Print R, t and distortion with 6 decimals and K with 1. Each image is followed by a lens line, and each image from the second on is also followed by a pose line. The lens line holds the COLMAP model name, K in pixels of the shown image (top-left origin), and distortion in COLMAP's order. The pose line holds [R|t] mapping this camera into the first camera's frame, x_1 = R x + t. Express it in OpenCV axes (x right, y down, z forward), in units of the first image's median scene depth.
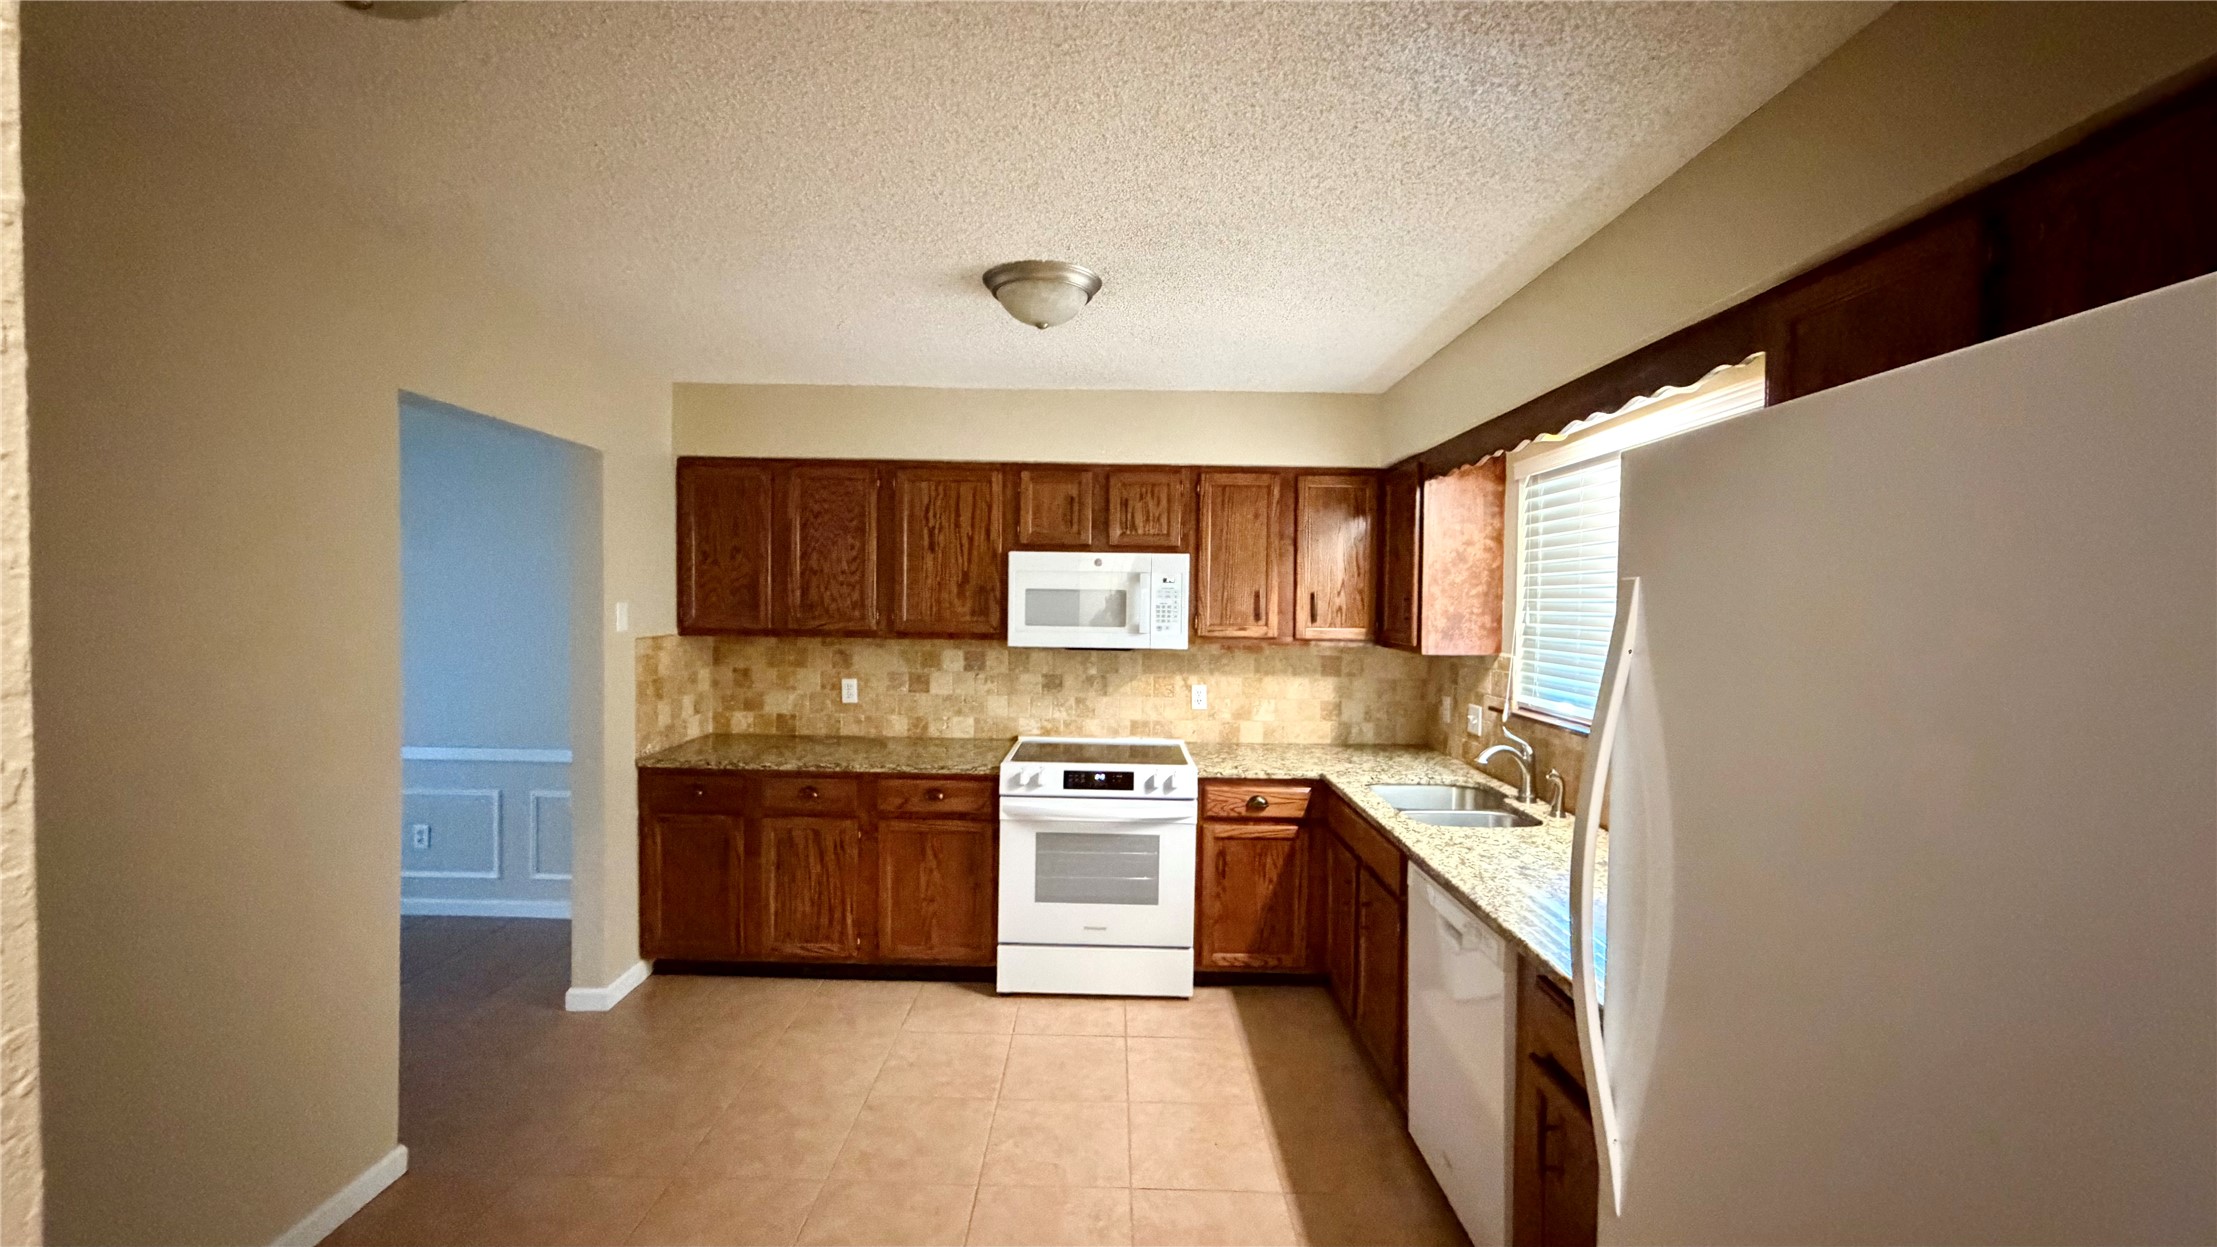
lens RADIAL K [[943.0, 0, 1178.3], [0, 943.0, 624.9], [0, 0, 1]] dist [0.000112, -0.000012]
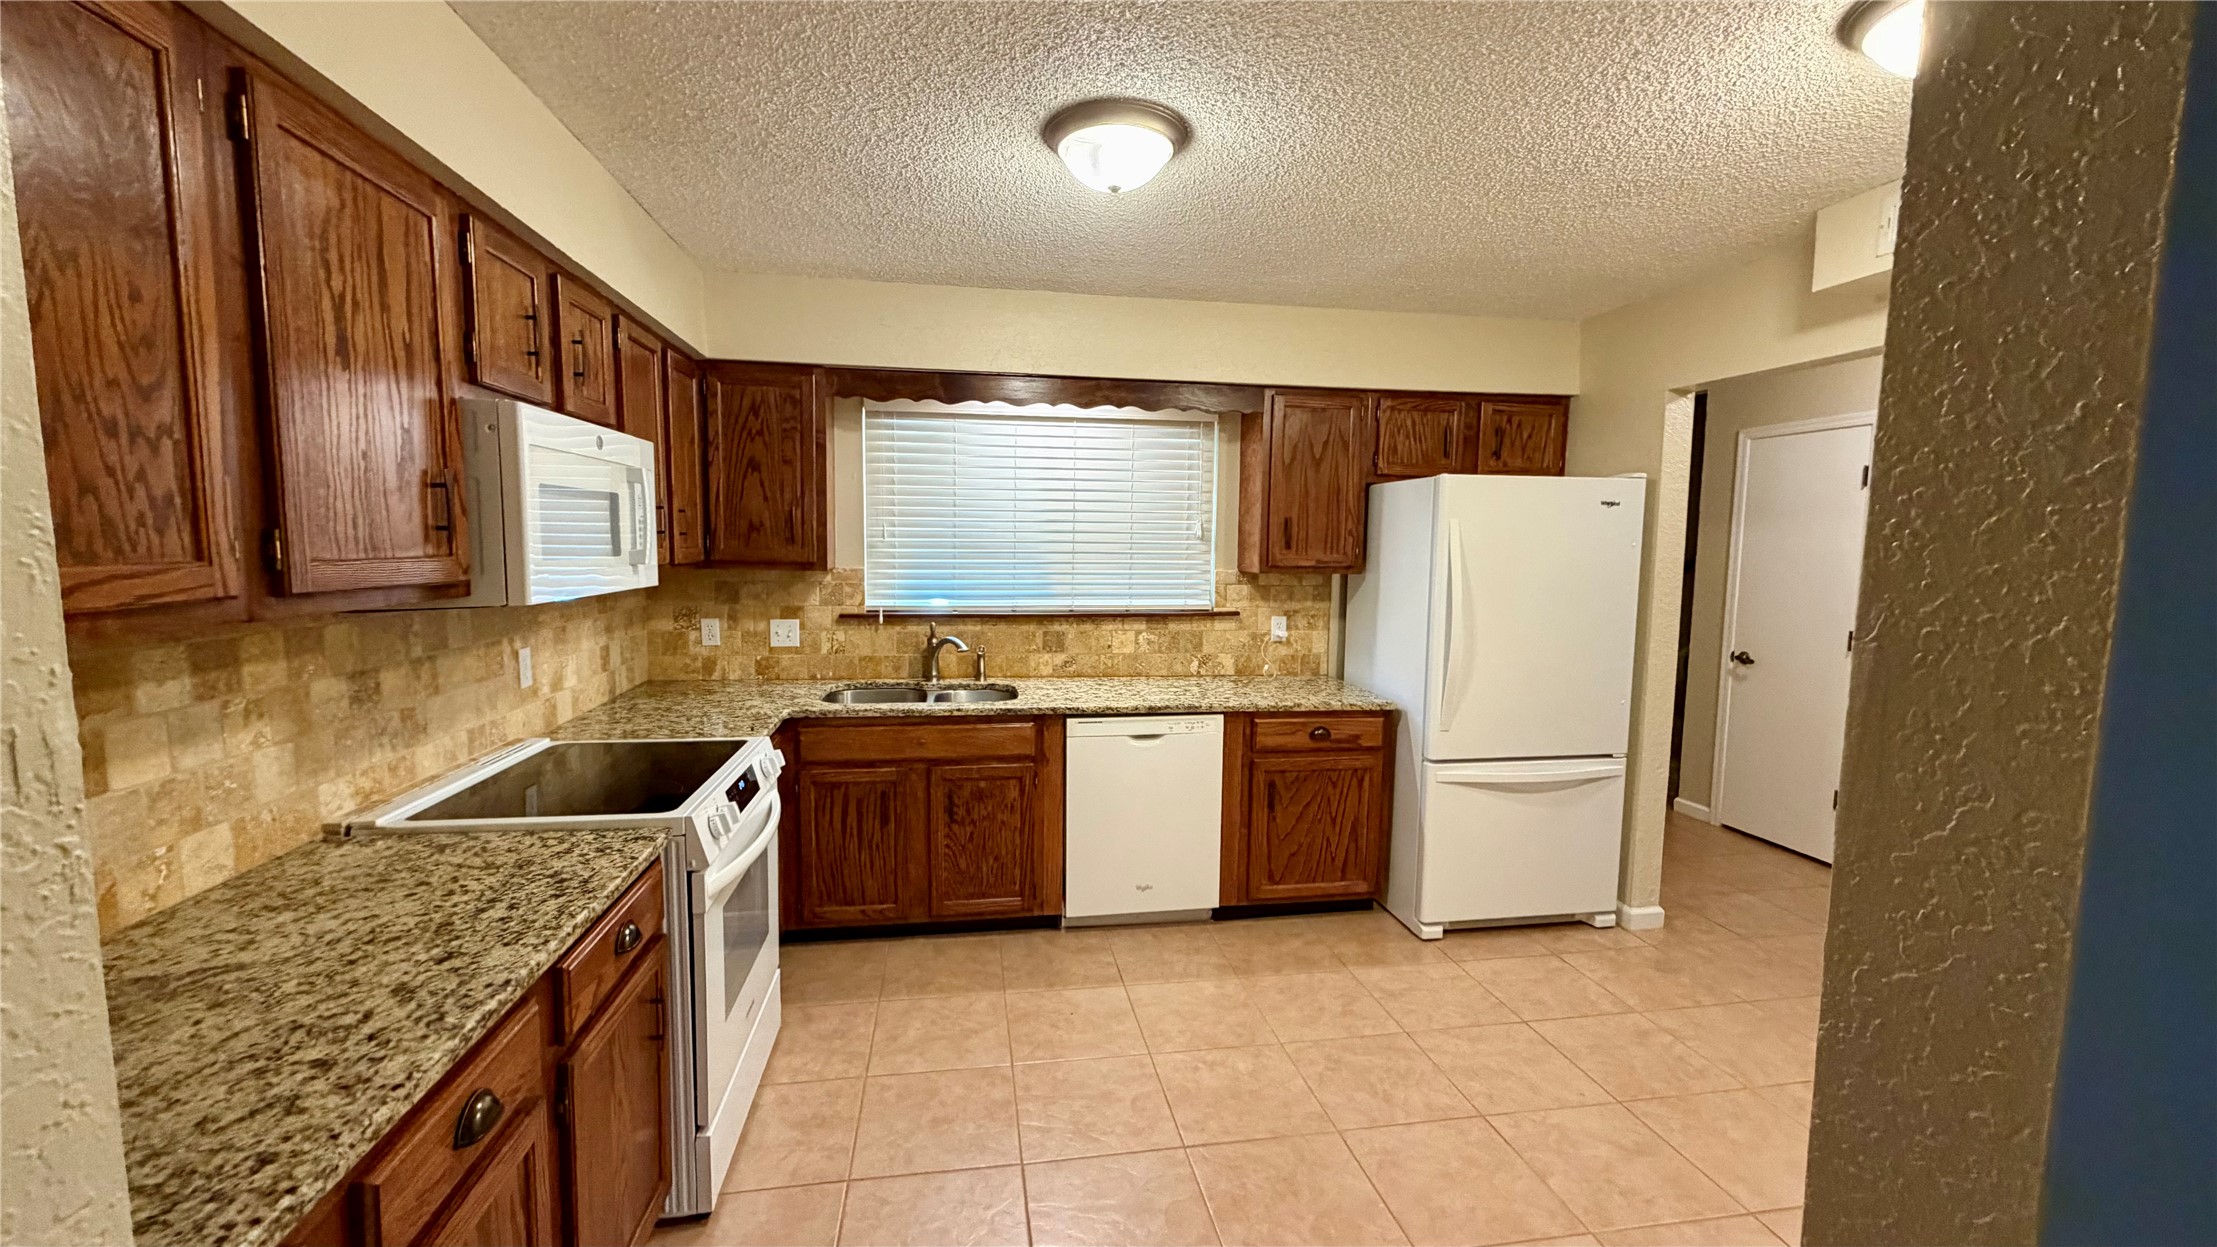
lens RADIAL K [[878.6, 0, 1108.5], [0, 878.6, 623.5], [0, 0, 1]] dist [-0.000347, -0.000031]
pose [[-0.174726, -0.111568, 0.978276, -0.603748], [0.008815, 0.993343, 0.114860, -0.014813], [-0.984578, 0.028693, -0.172580, 0.721927]]
